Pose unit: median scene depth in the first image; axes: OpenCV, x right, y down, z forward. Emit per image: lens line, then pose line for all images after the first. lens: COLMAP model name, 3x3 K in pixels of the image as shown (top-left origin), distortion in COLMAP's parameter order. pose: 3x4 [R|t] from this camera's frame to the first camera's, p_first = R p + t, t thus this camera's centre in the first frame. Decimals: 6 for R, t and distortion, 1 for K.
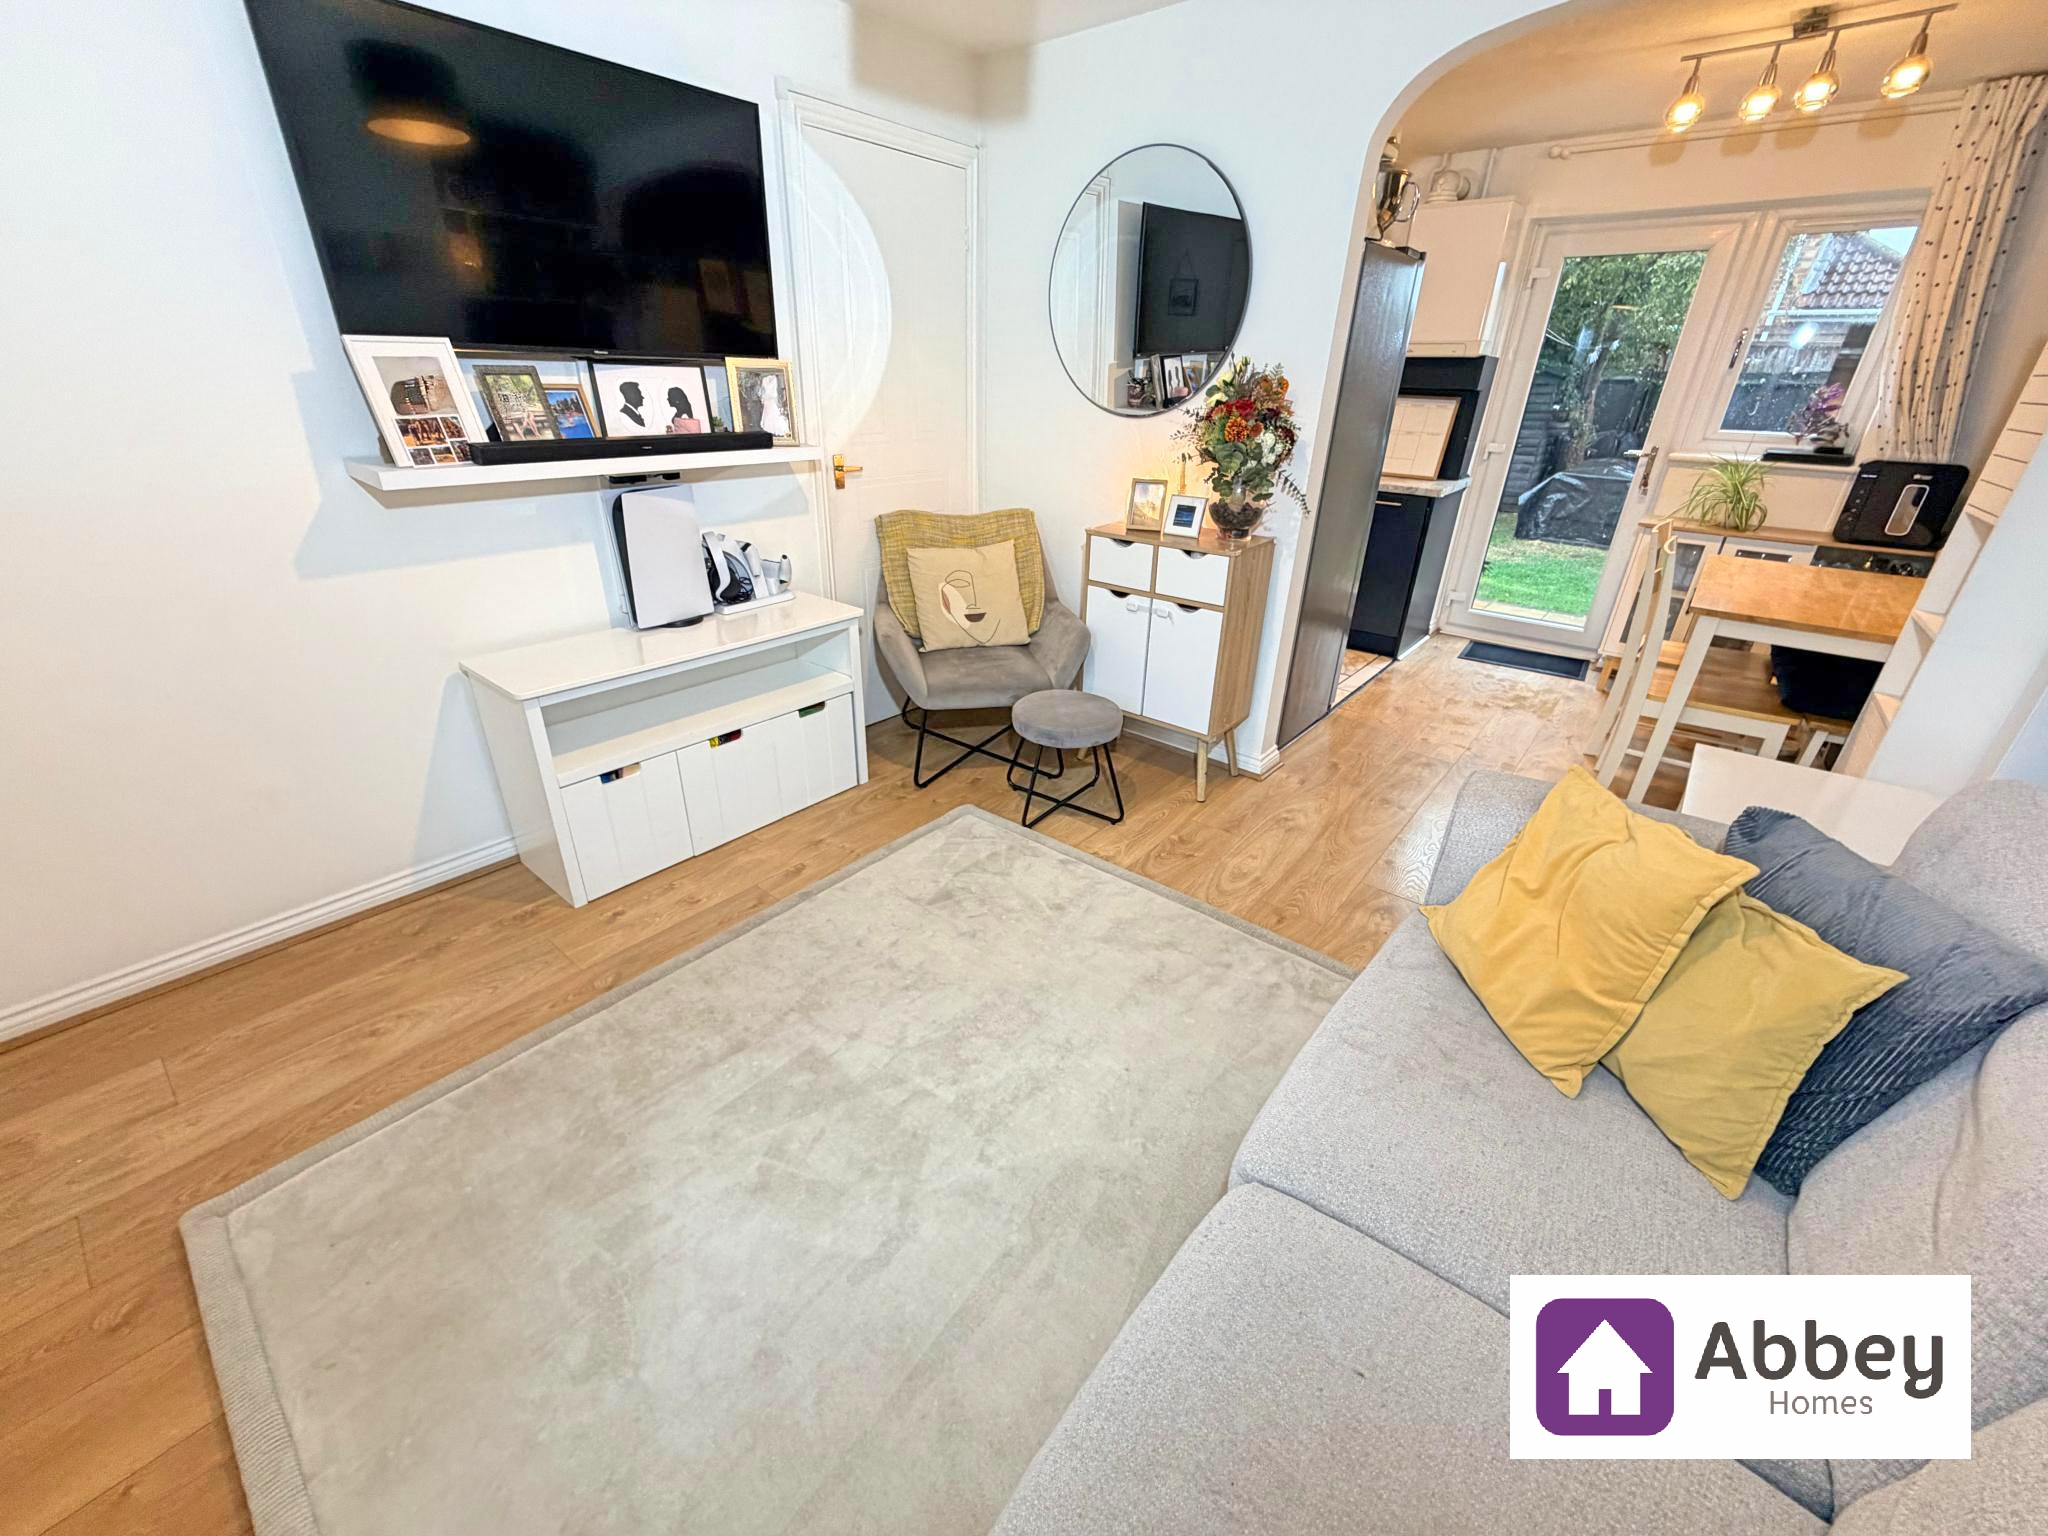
lens RADIAL K [[817.1, 0, 1022.0], [0, 817.1, 767.8], [0, 0, 1]] dist [-0.000227, -0.000106]
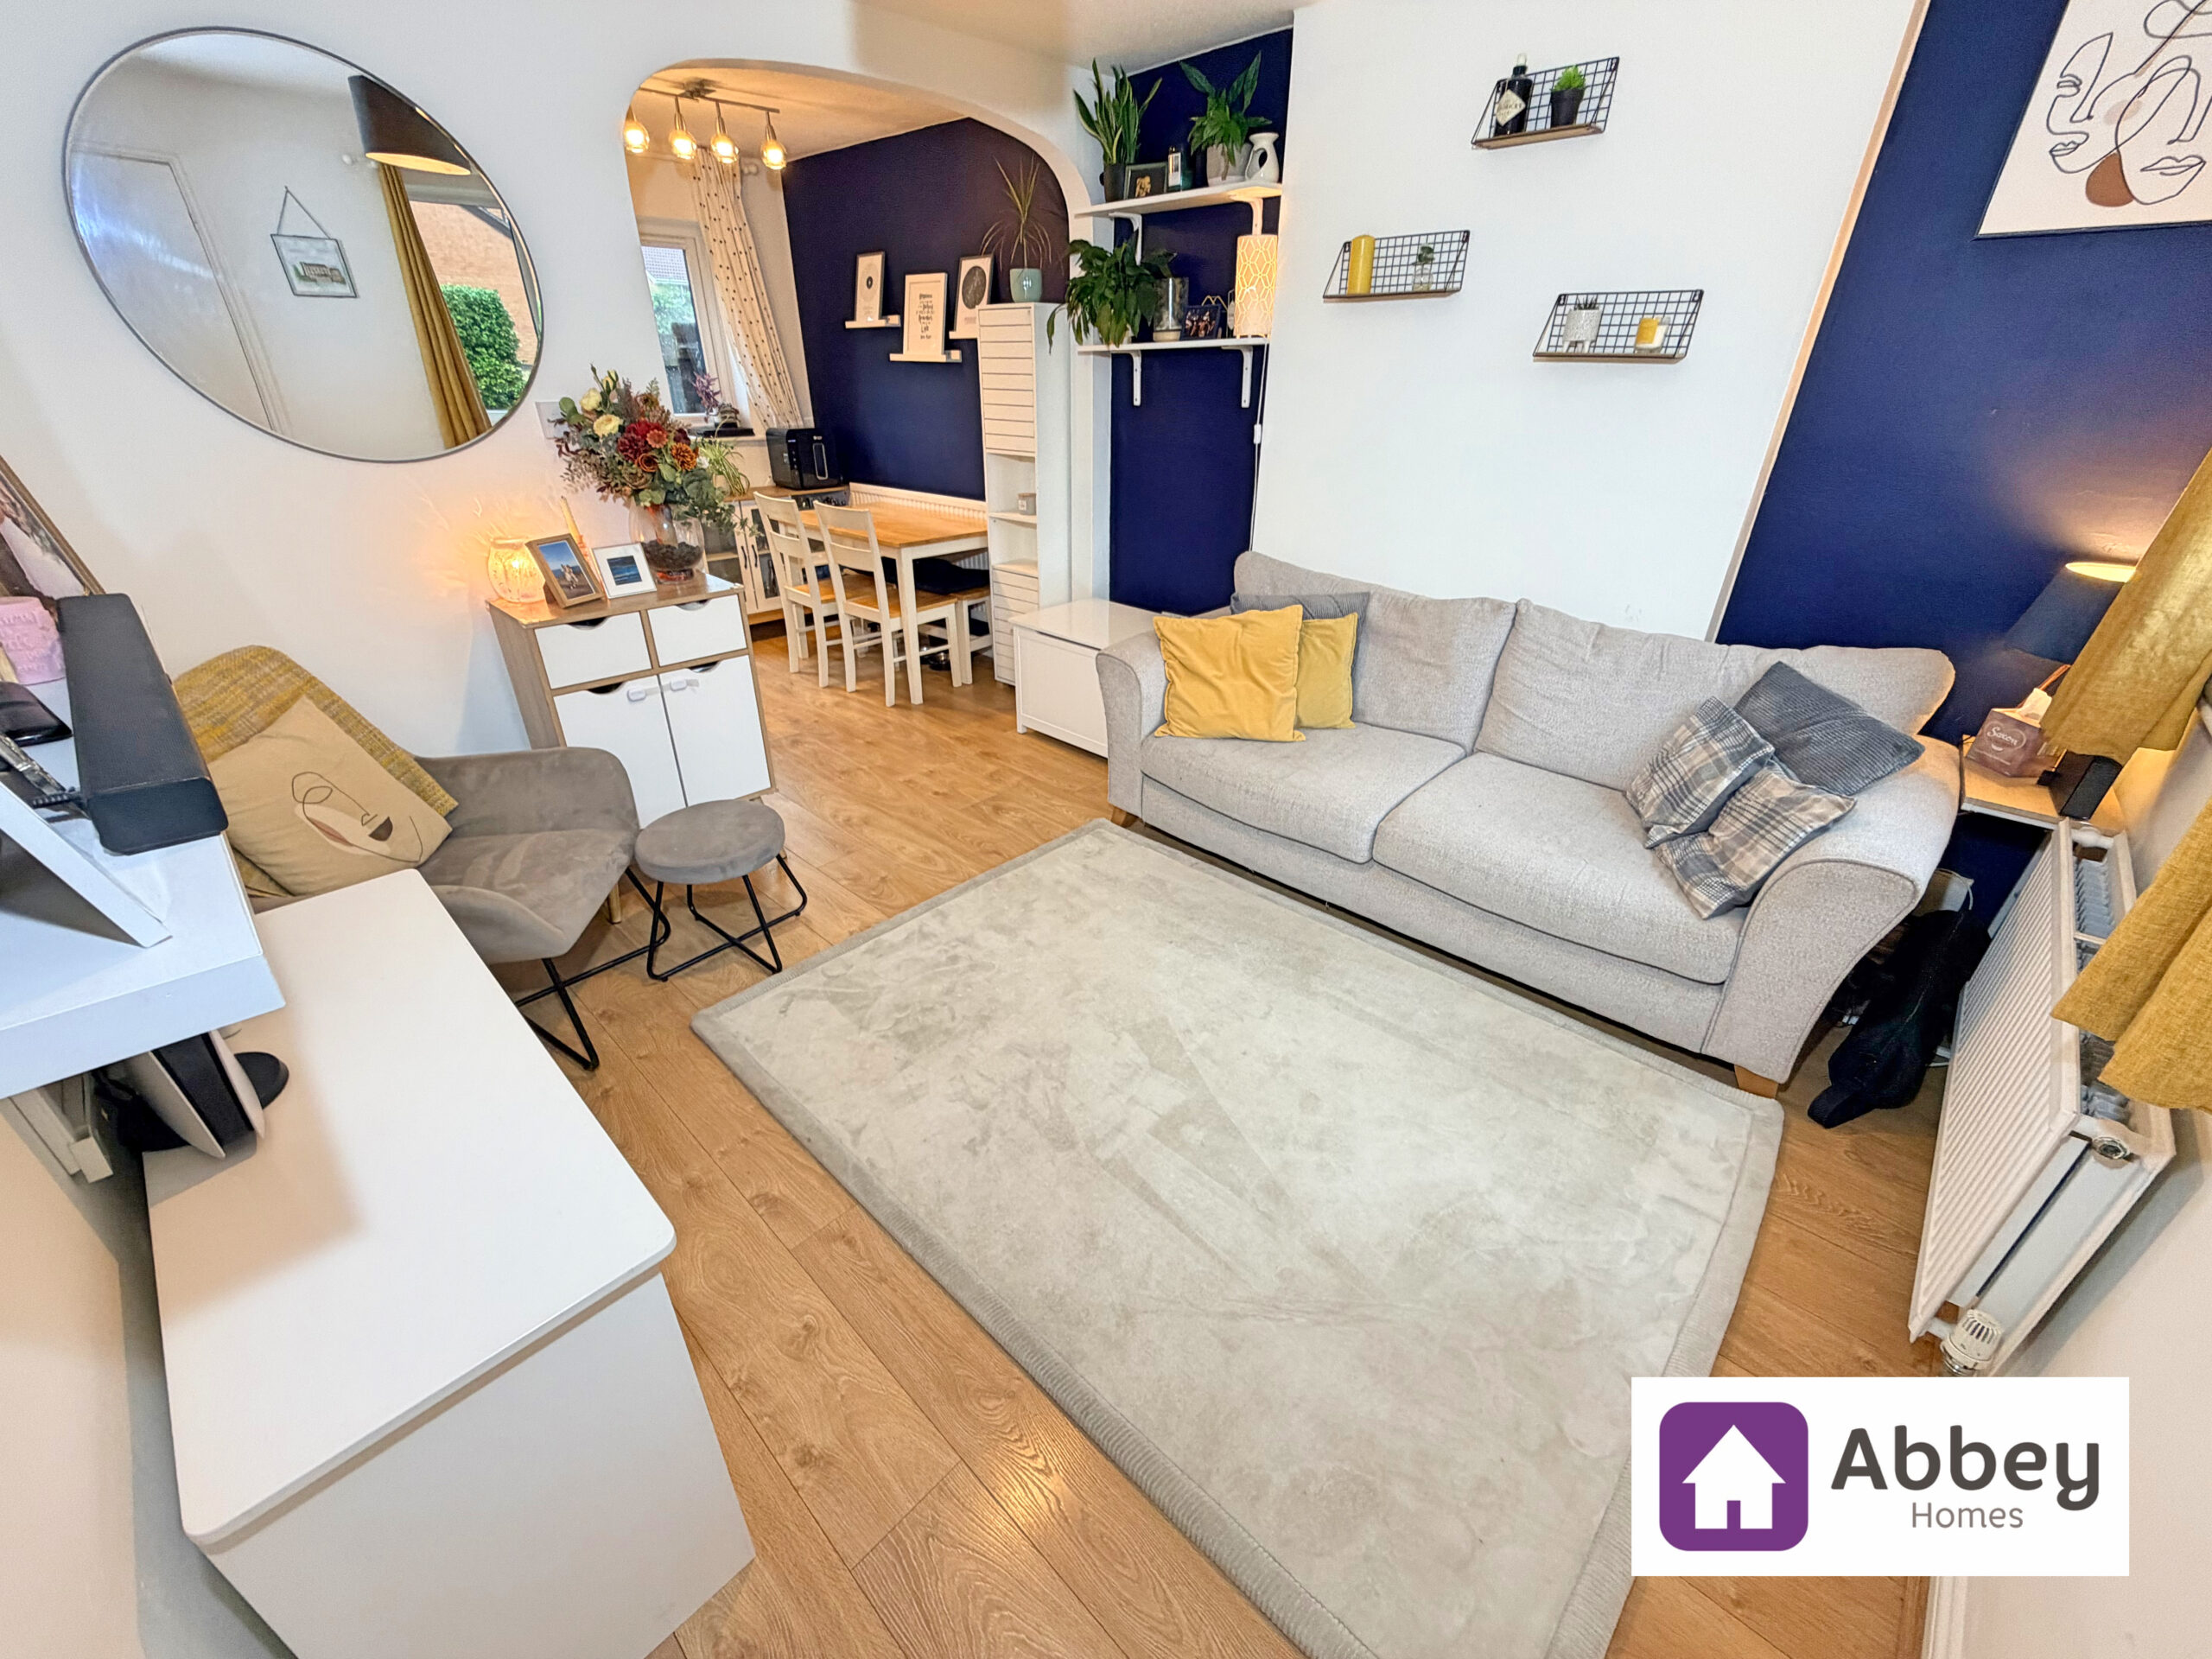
lens RADIAL K [[882.5, 0, 1097.0], [0, 882.5, 829.3], [0, 0, 1]] dist [-0.000227, -0.000106]
pose [[0.070533, -0.482895, 0.872833, -0.752897], [0.427651, 0.805158, 0.410896, -0.298925], [-0.901188, 0.344286, 0.263301, 0.498625]]
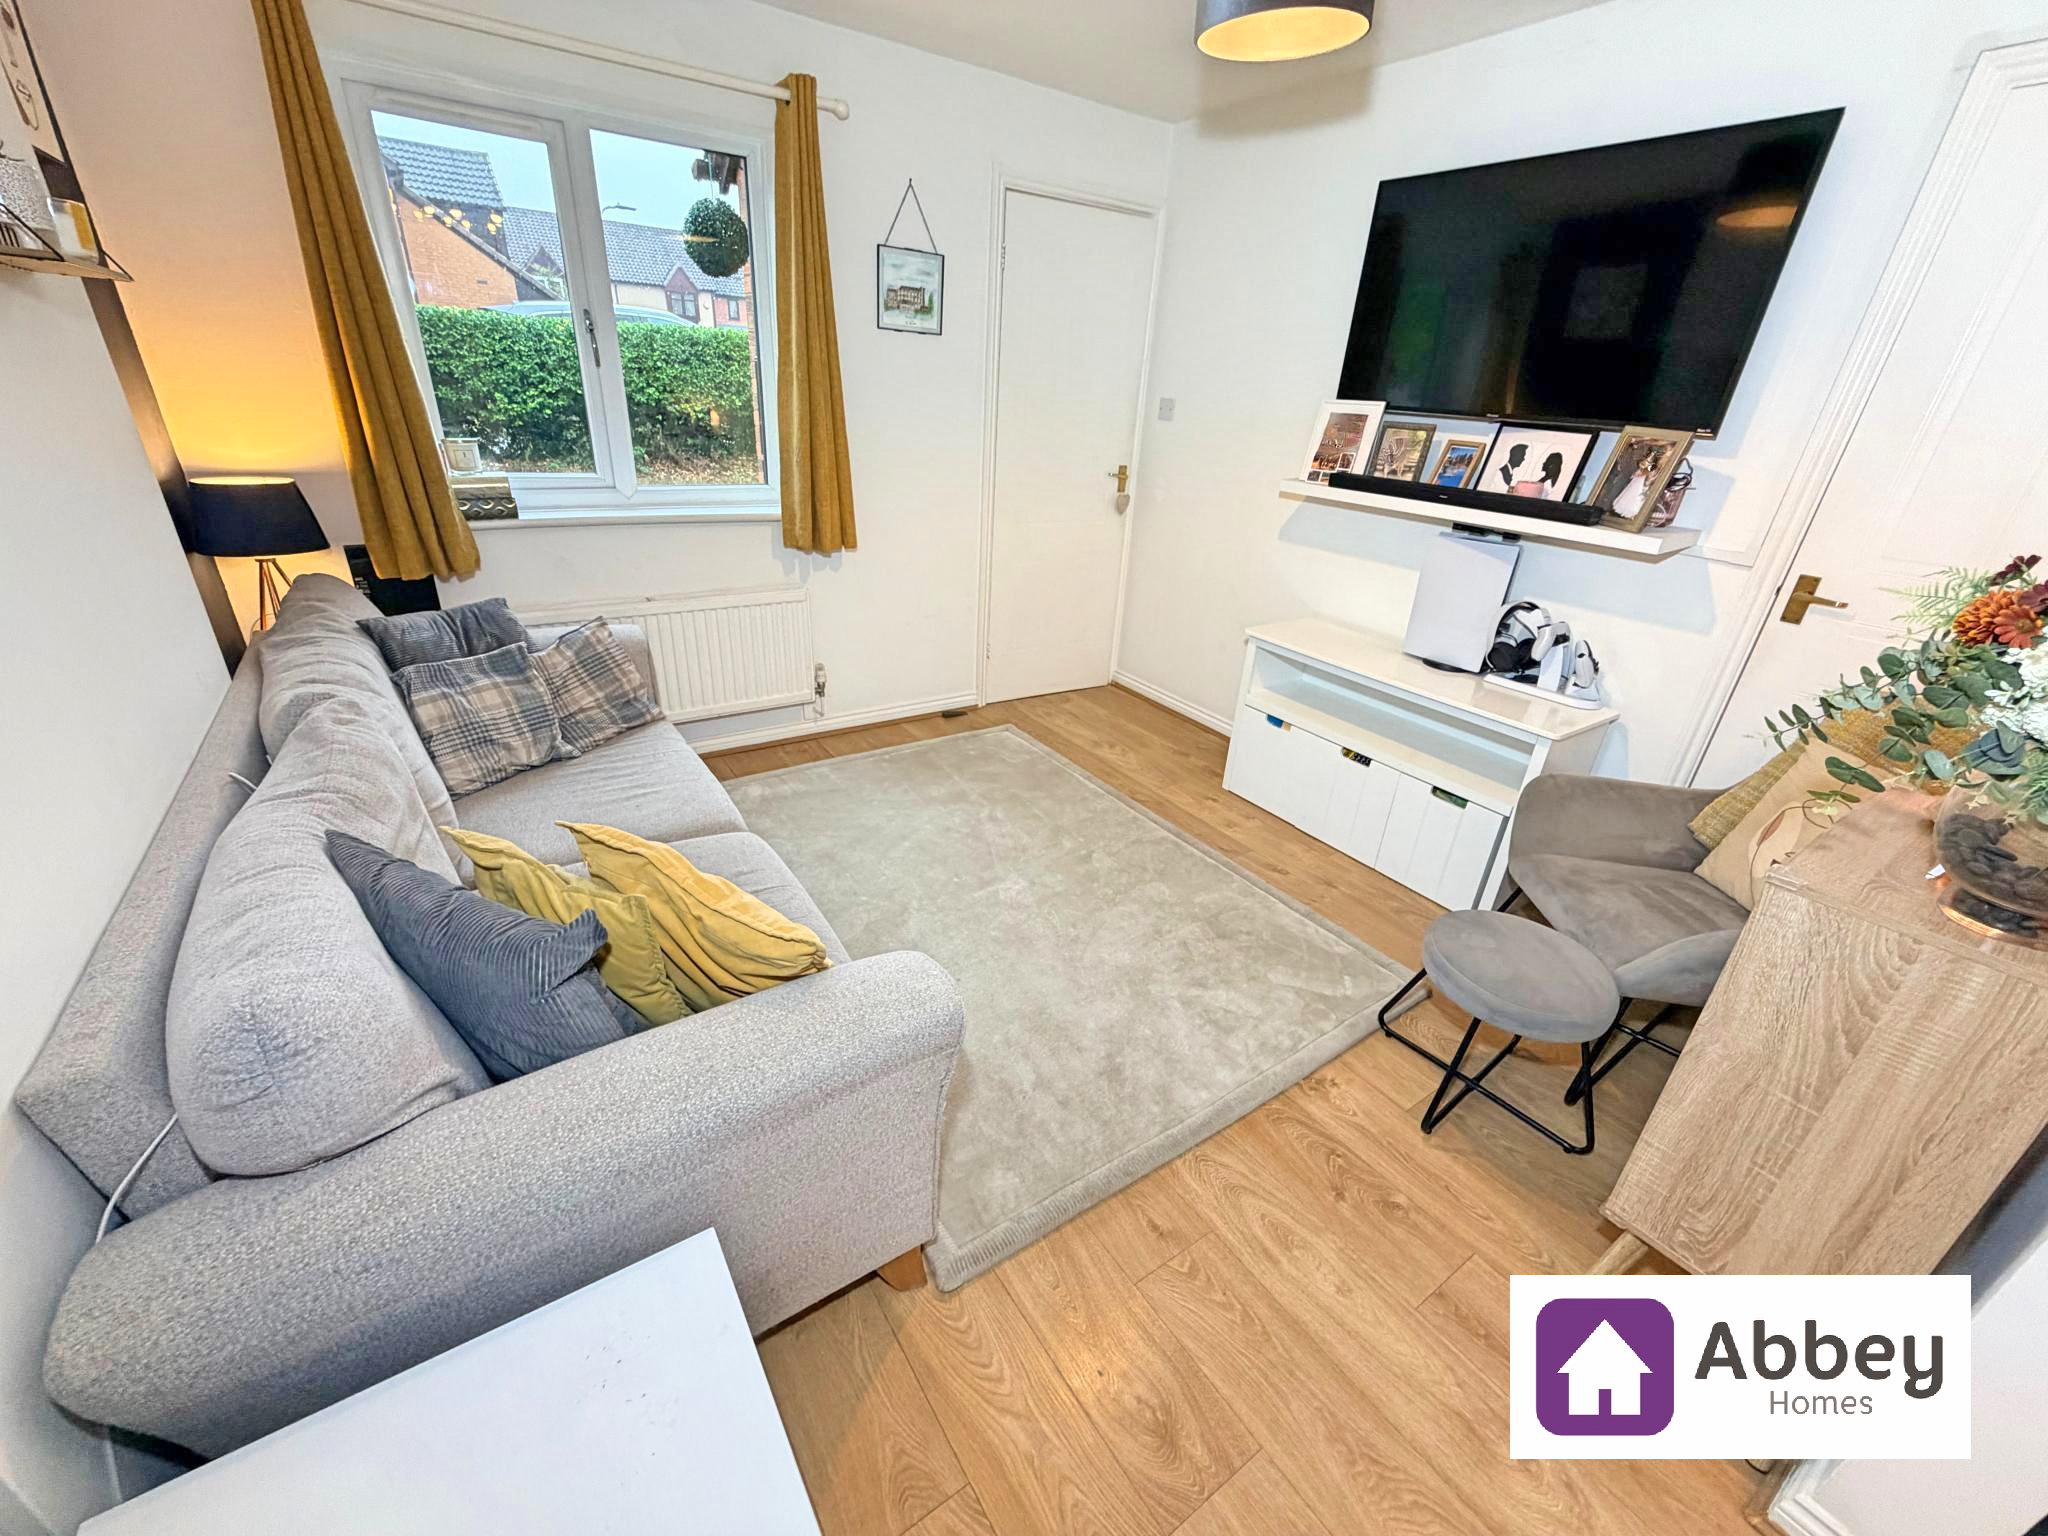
lens RADIAL K [[817.1, 0, 1020.5], [0, 817.1, 768.6], [0, 0, 1]] dist [-0.000227, -0.000106]
pose [[-0.282281, 0.375723, -0.882694, 0.742425], [-0.473914, 0.745387, 0.468833, -0.328647], [0.834100, 0.550664, -0.032349, 0.684485]]
